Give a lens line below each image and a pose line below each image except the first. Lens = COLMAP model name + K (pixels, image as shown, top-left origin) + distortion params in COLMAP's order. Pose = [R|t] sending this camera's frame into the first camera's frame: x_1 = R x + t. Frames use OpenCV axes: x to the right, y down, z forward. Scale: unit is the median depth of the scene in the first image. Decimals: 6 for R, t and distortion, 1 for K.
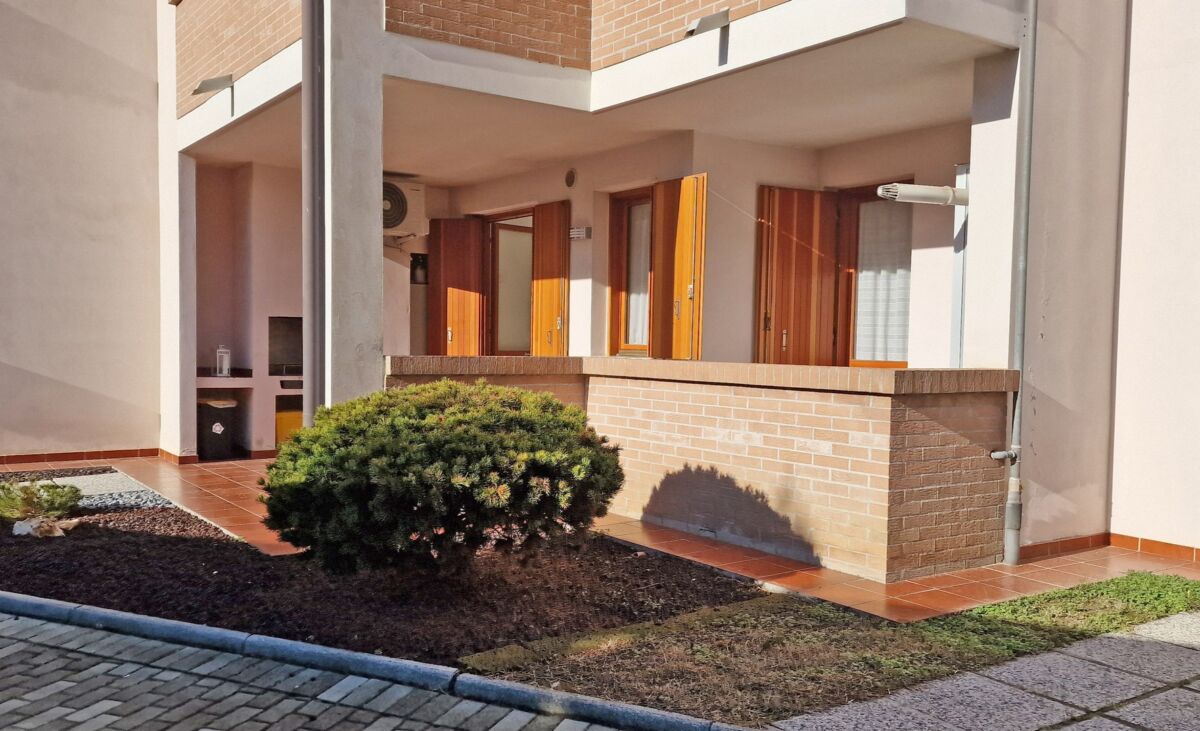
lens RADIAL K [[1015.6, 0, 600.6], [0, 1015.6, 388.3], [0, 0, 1]] dist [0.098502, -0.108879]
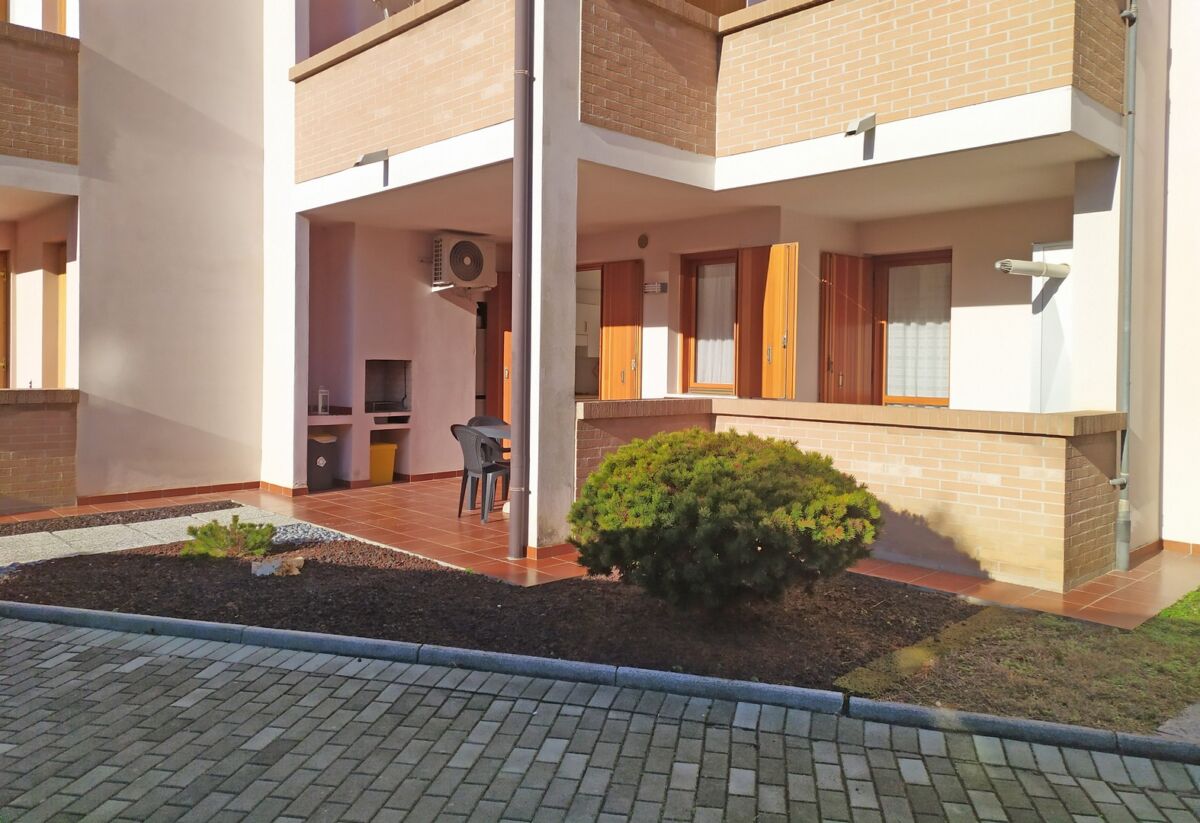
lens RADIAL K [[875.8, 0, 600.0], [0, 875.8, 368.3], [0, 0, 1]] dist [0.047899, 0.000427]
pose [[0.988142, -0.004940, 0.153466, -0.331596], [0.011077, 0.999172, -0.039158, -0.030932], [-0.153146, 0.040394, 0.987378, 0.031729]]
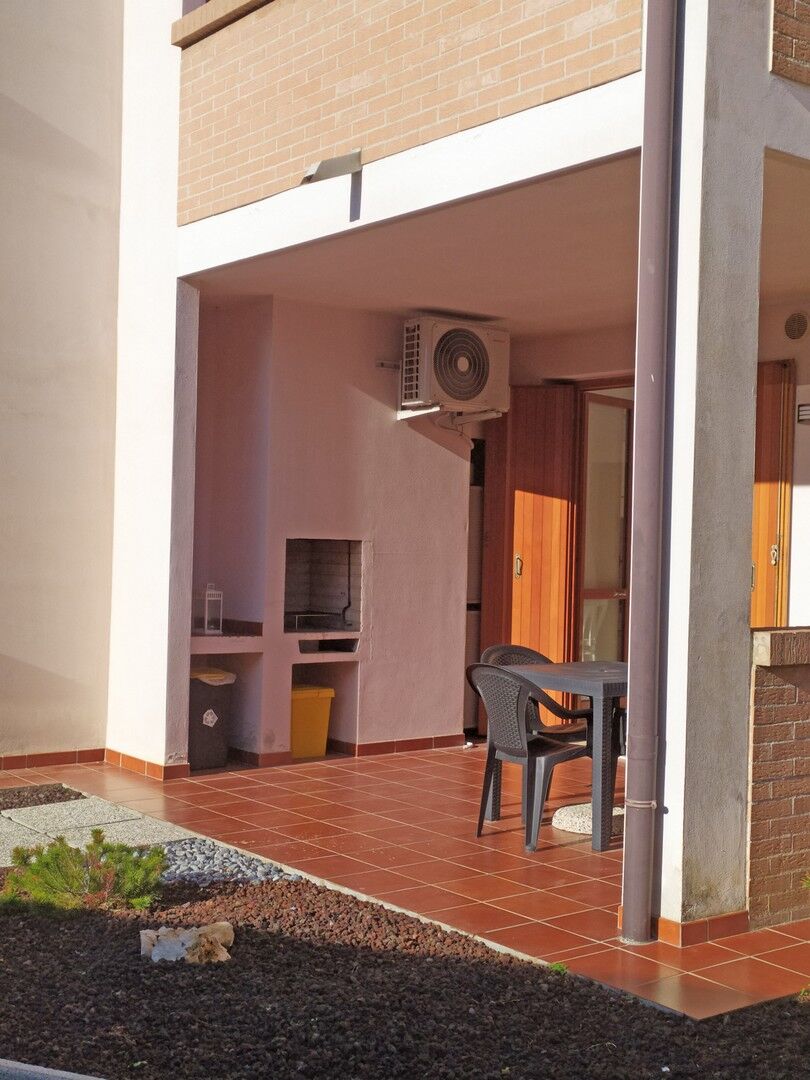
lens RADIAL K [[1378.9, 0, 405.0], [0, 1378.9, 540.0], [0, 0, 1]] dist [0.022754, 0.069100]
pose [[0.999011, 0.009834, 0.043352, -0.435786], [-0.007744, 0.998812, -0.048113, -0.044005], [-0.043773, 0.047730, 0.997901, 0.234657]]
